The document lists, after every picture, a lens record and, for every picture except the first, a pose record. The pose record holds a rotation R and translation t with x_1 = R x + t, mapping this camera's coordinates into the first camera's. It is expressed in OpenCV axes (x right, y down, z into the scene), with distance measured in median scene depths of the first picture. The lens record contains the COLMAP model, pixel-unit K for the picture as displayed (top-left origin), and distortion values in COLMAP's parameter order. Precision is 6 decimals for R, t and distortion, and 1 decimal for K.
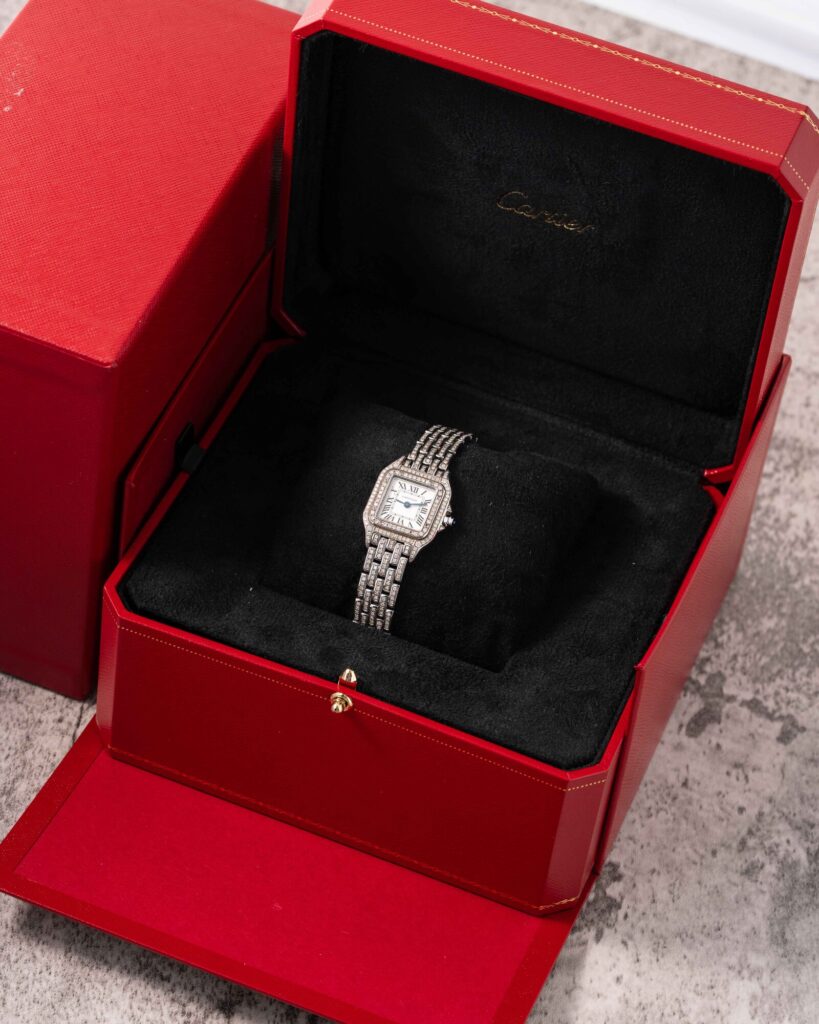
lens RADIAL K [[4060.4, 0, 409.5], [0, 4060.4, 512.0], [0, 0, 1]] dist [-0.059646, -0.838385]
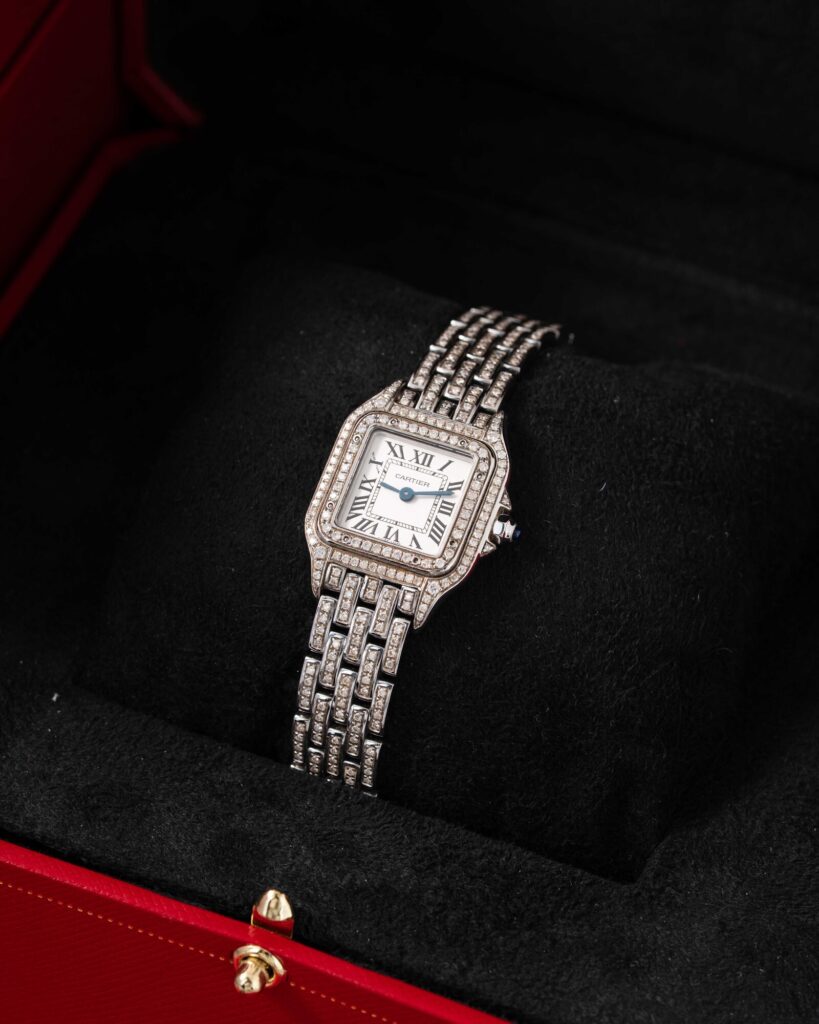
lens RADIAL K [[4060.4, 0, 409.5], [0, 4060.4, 512.0], [0, 0, 1]] dist [-0.059646, -0.838385]
pose [[0.998578, -0.025292, -0.046920, 0.019714], [0.026328, 0.999420, 0.021596, -0.009211], [0.046346, -0.022800, 0.998665, 0.572581]]
